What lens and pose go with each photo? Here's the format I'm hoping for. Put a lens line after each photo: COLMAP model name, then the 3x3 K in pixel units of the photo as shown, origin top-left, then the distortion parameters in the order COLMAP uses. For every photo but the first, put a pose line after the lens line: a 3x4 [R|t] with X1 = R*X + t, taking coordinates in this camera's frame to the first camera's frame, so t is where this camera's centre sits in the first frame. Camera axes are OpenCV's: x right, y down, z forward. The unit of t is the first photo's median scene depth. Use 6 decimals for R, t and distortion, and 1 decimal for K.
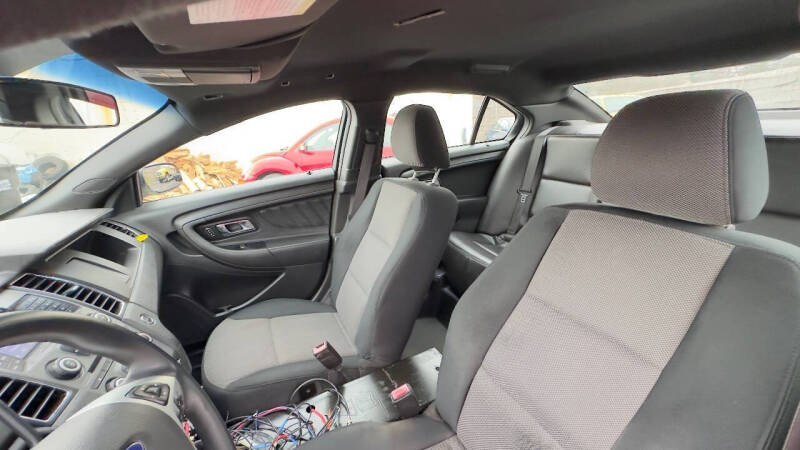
lens RADIAL K [[321.3, 0, 400.0], [0, 321.3, 225.0], [0, 0, 1]] dist [-0.003620, -0.000201]
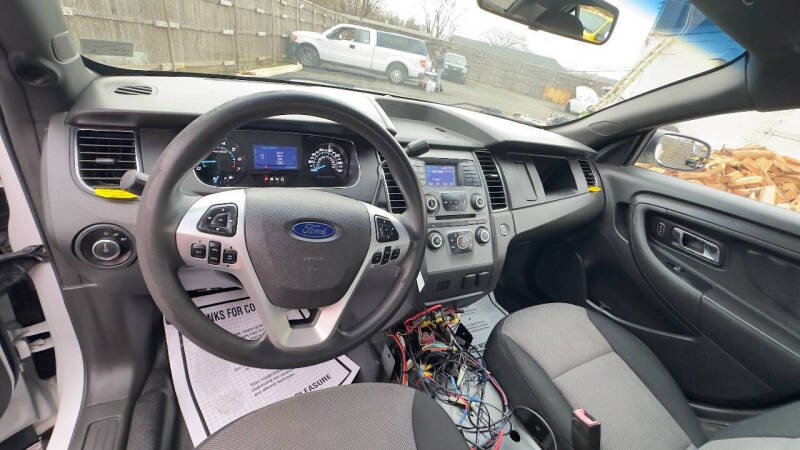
lens RADIAL K [[321.3, 0, 400.0], [0, 321.3, 225.0], [0, 0, 1]] dist [-0.003620, -0.000201]
pose [[0.004720, 0.519171, -0.854657, 0.081277], [-0.496258, 0.743214, 0.448733, -0.020183], [0.868162, 0.422013, 0.261151, 0.208734]]
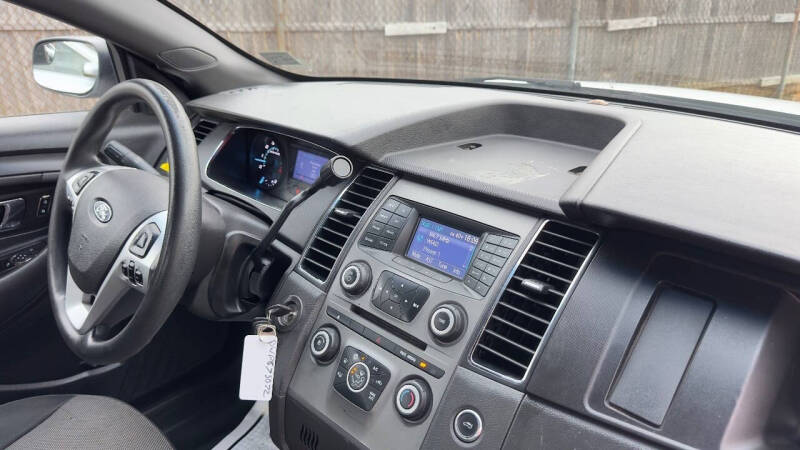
lens RADIAL K [[580.6, 0, 398.5], [0, 580.6, 201.8], [0, 0, 1]] dist [0.075175, -0.096026]
pose [[-0.938786, 0.177993, -0.294957, -0.287939], [-0.049868, 0.776955, 0.627578, -0.208753], [0.340873, 0.603870, -0.720518, 0.718866]]
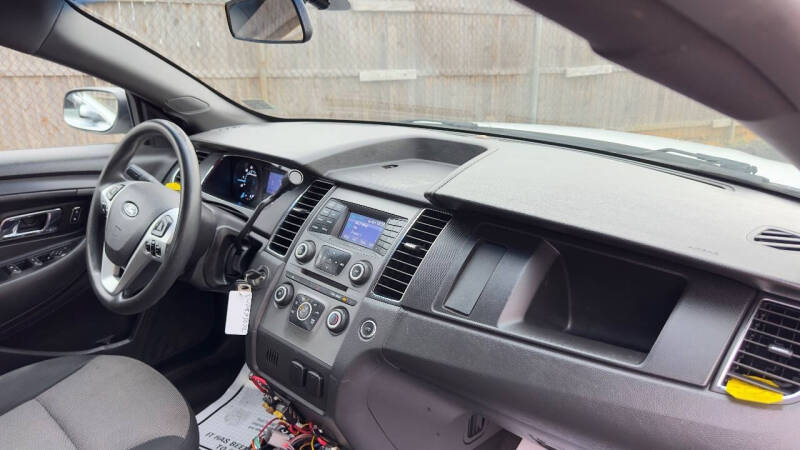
lens RADIAL K [[577.3, 0, 397.2], [0, 577.3, 209.1], [0, 0, 1]] dist [0.091116, -0.109850]
pose [[-0.929555, 0.164548, -0.329926, -0.262359], [-0.062514, 0.811573, 0.580896, -0.328278], [0.363345, 0.560600, -0.744116, 0.956828]]
